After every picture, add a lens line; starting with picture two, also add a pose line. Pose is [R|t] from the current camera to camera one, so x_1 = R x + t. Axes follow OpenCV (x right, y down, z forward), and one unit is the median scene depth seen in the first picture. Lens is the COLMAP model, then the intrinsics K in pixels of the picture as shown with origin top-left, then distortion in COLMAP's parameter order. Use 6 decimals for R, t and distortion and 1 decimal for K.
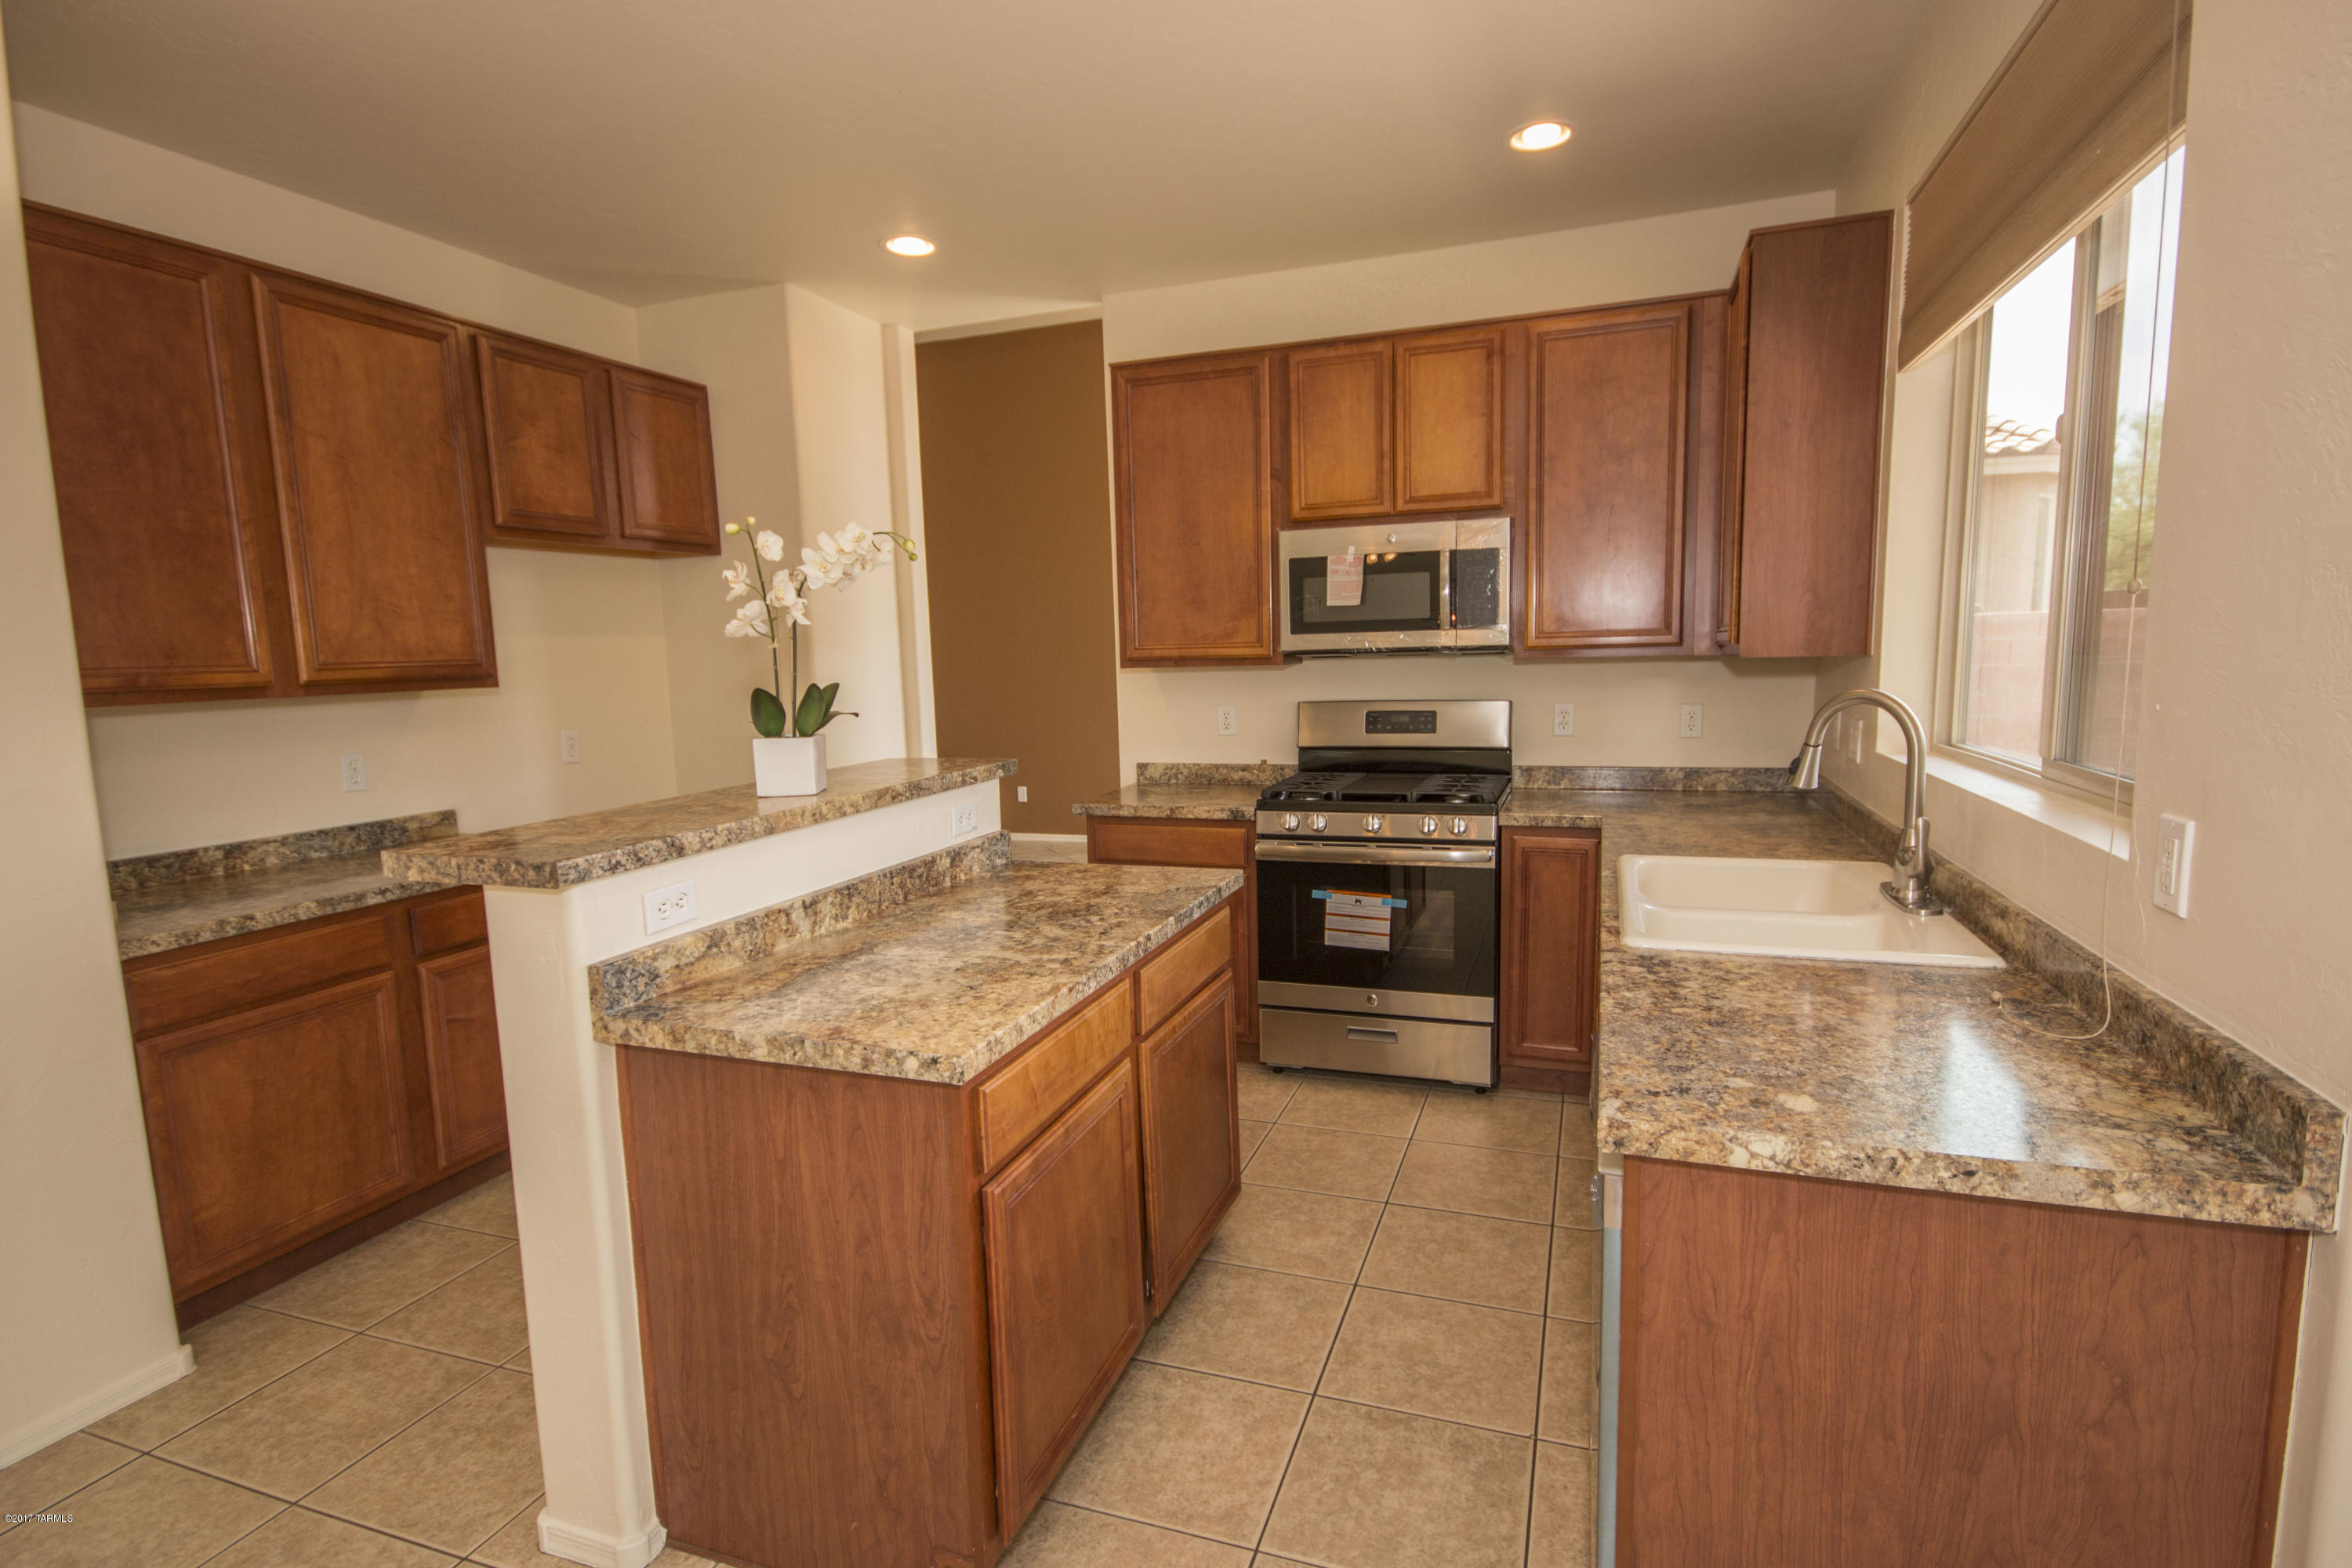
lens RADIAL K [[1169.8, 0, 1172.5], [0, 1169.8, 785.7], [0, 0, 1]] dist [0.000606, -0.002171]
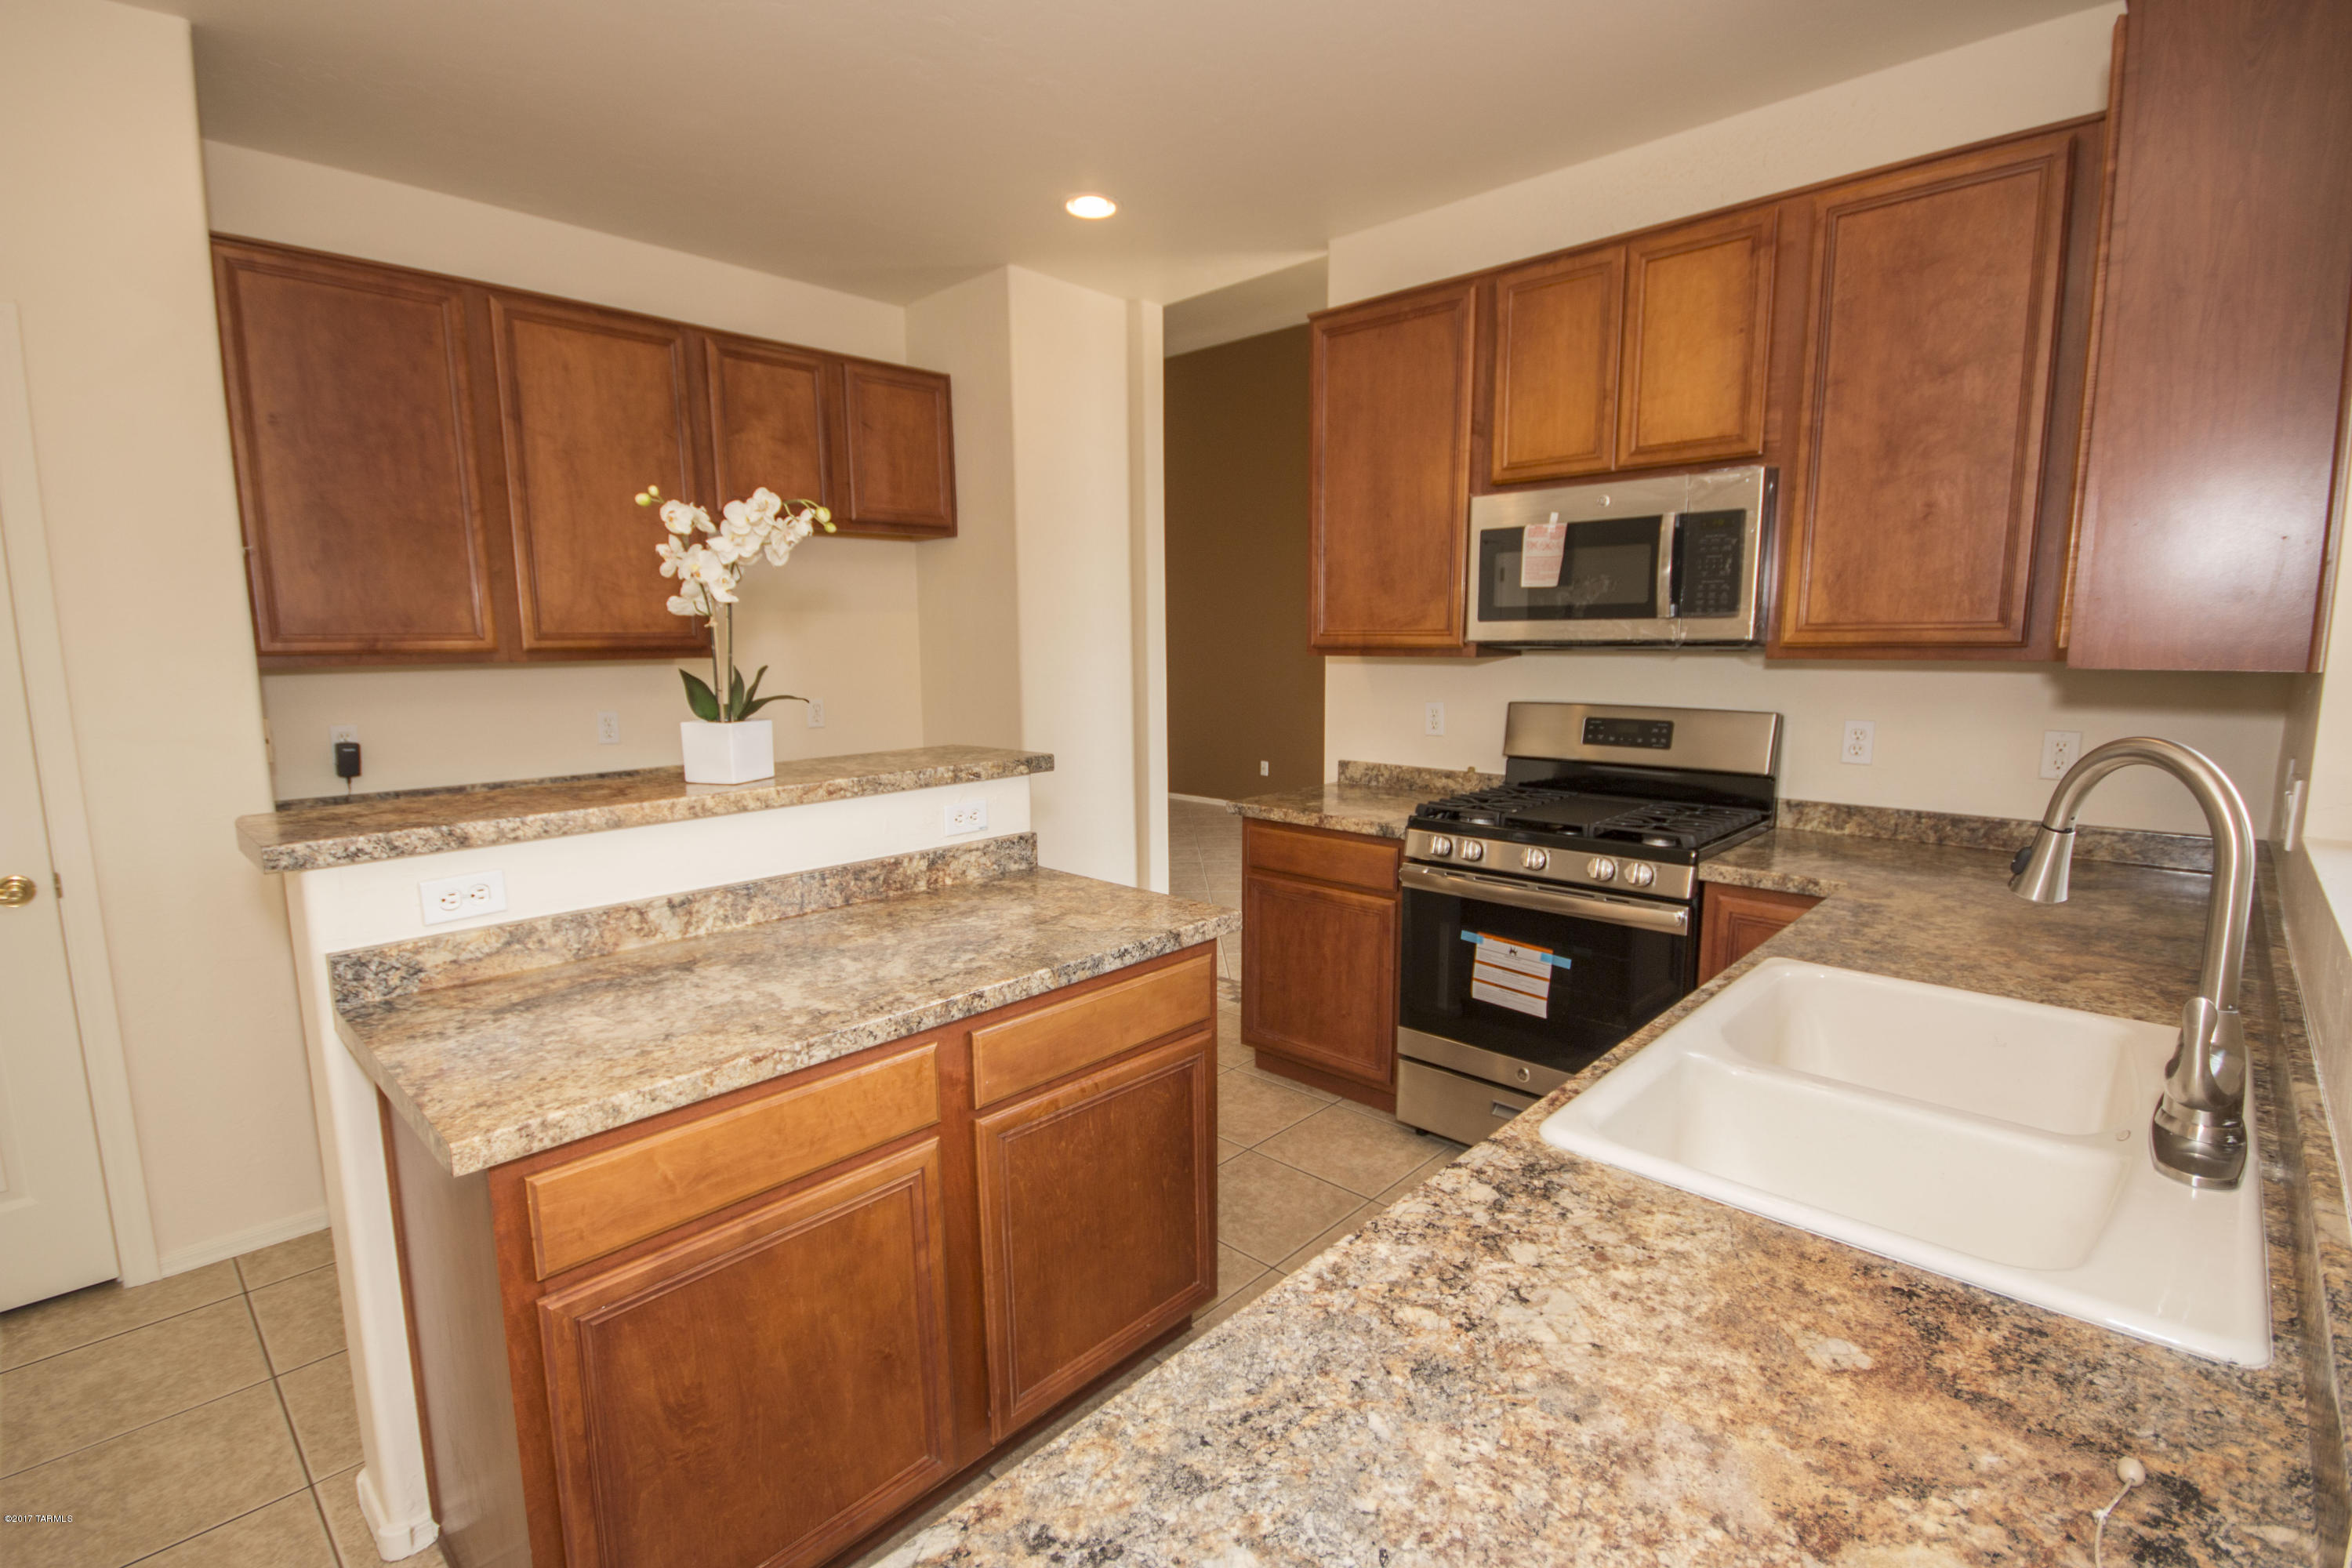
lens RADIAL K [[1076.5, 0, 1170.5], [0, 1076.5, 789.8], [0, 0, 1]] dist [0.005071, -0.008440]
pose [[0.915113, 0.077069, -0.395764, 0.307880], [-0.064730, 0.996912, 0.044461, -0.042459], [0.397969, -0.015069, 0.917275, 0.296390]]
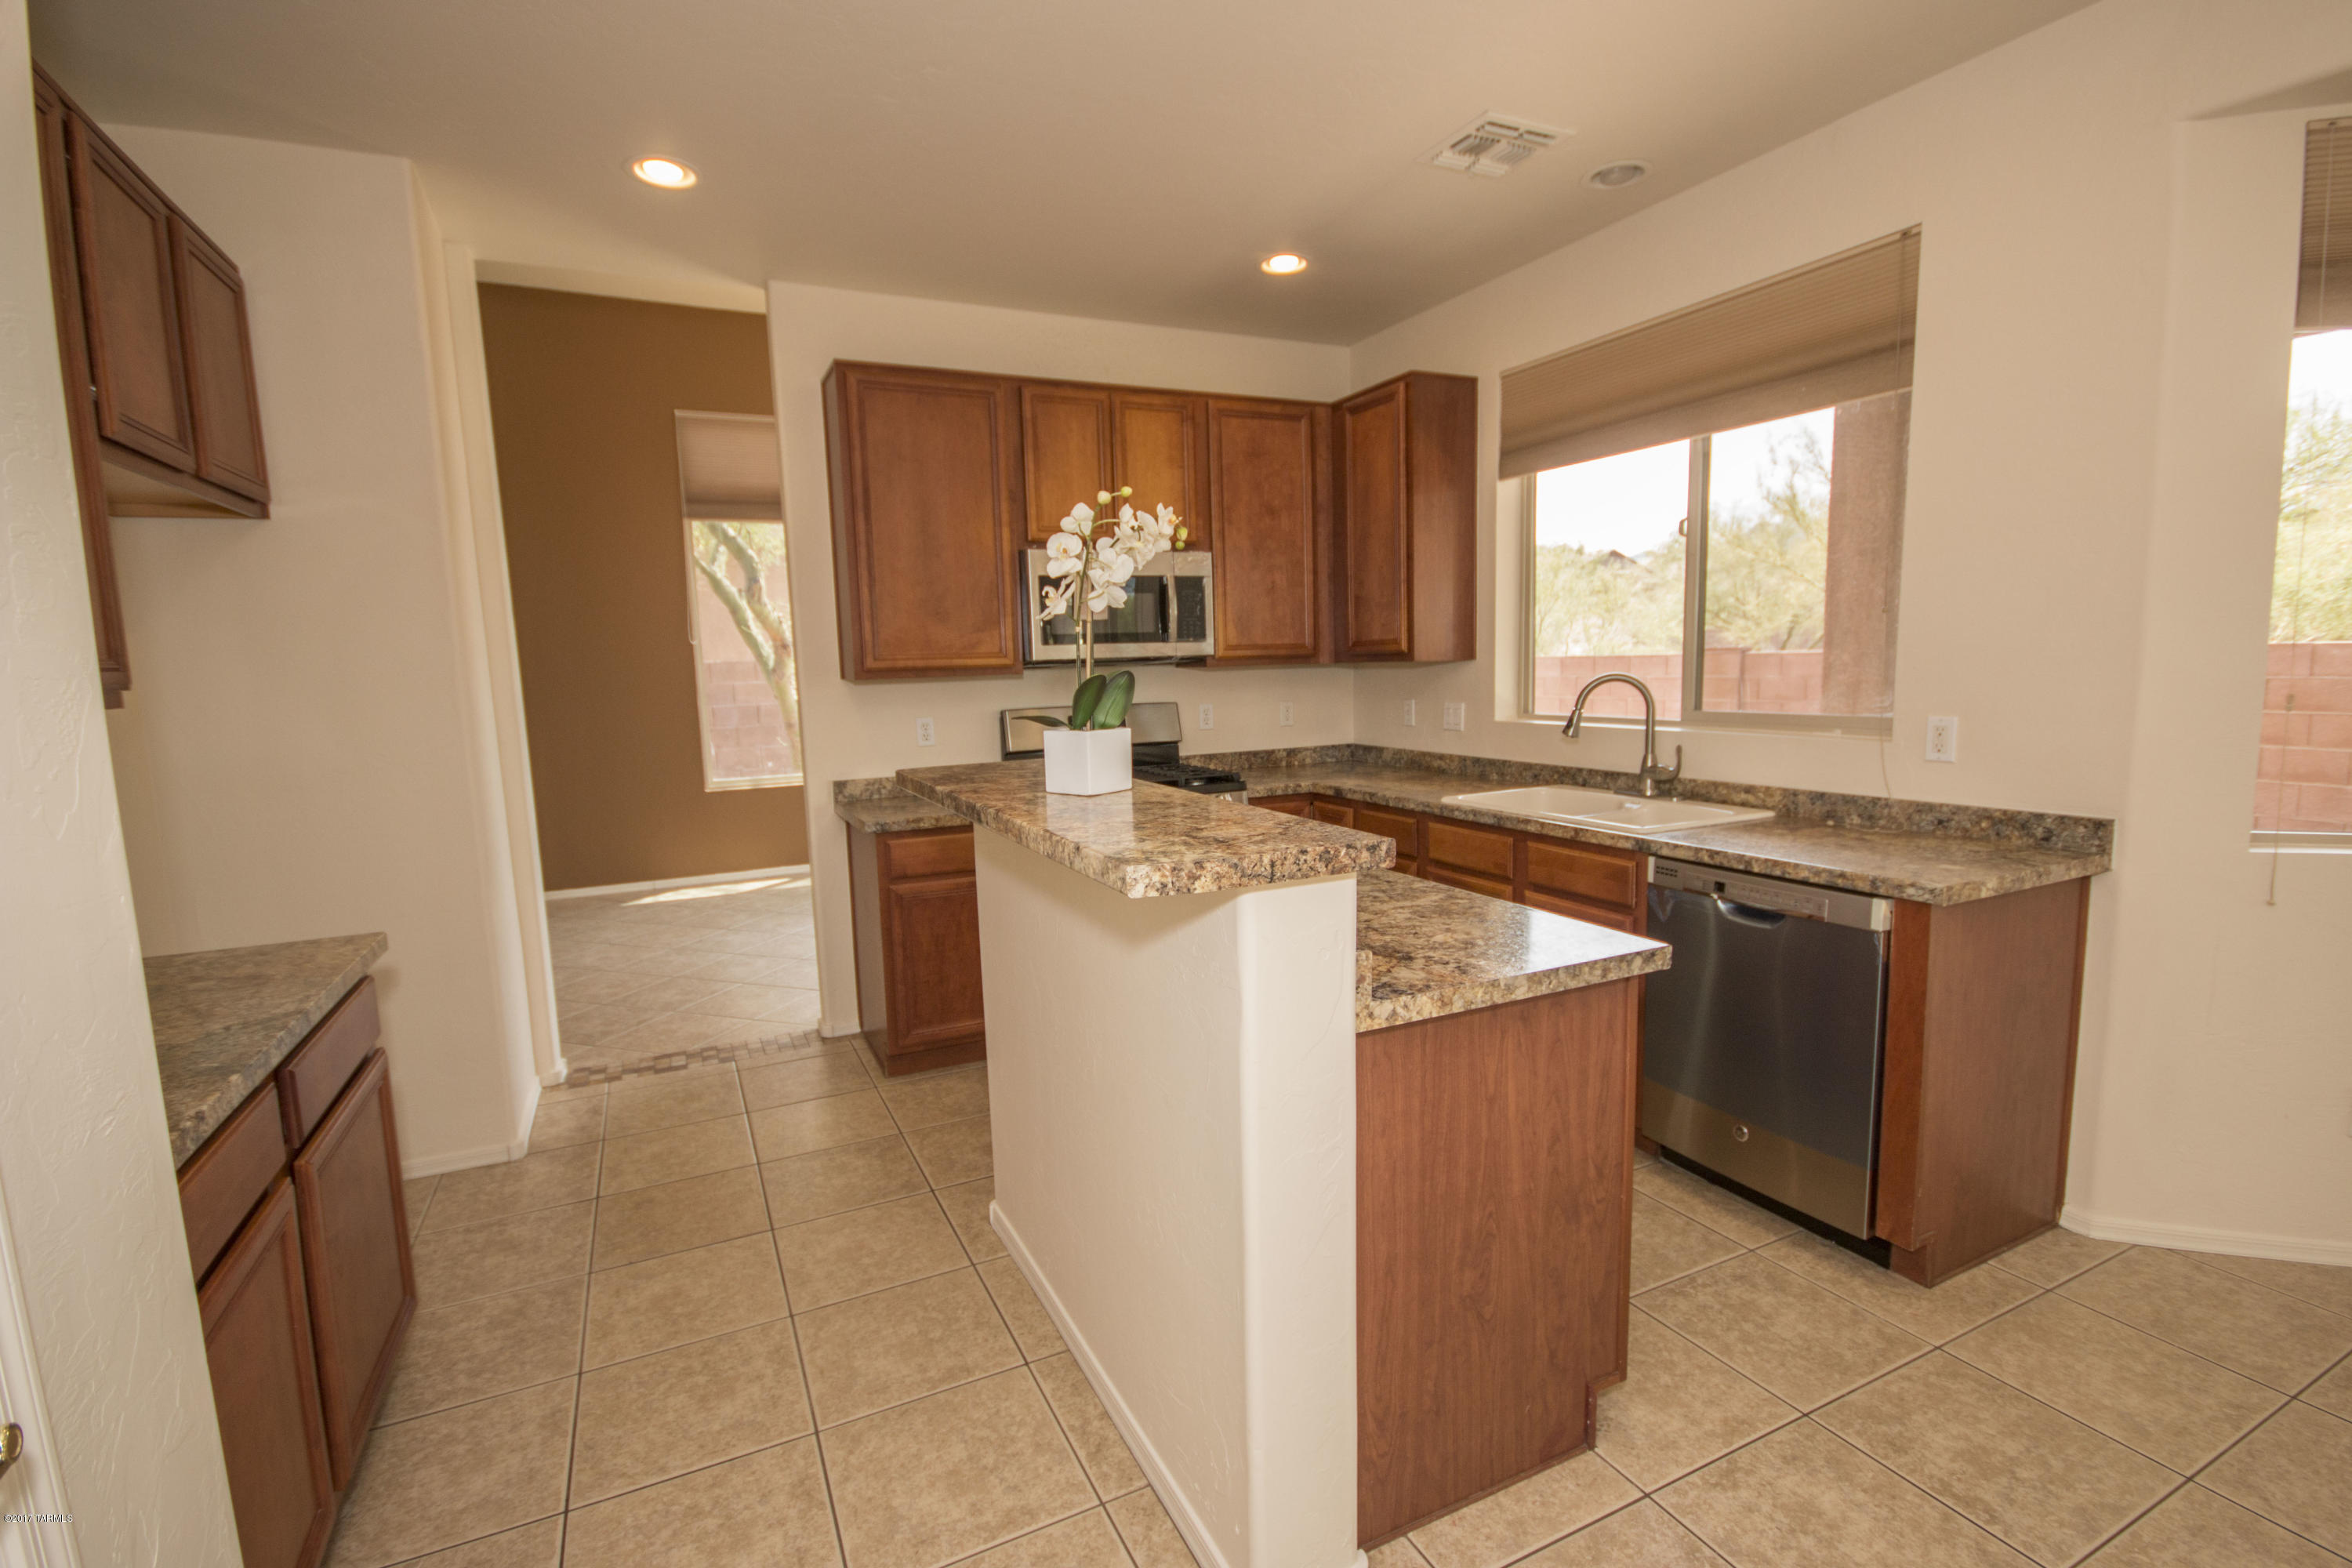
lens RADIAL K [[1076.5, 0, 1173.0], [0, 1076.5, 793.1], [0, 0, 1]] dist [0.005071, -0.008440]
pose [[0.699827, -0.081349, 0.709665, -0.770305], [0.094396, 0.995313, 0.021006, -0.003696], [-0.708048, 0.052289, 0.704226, 0.313371]]
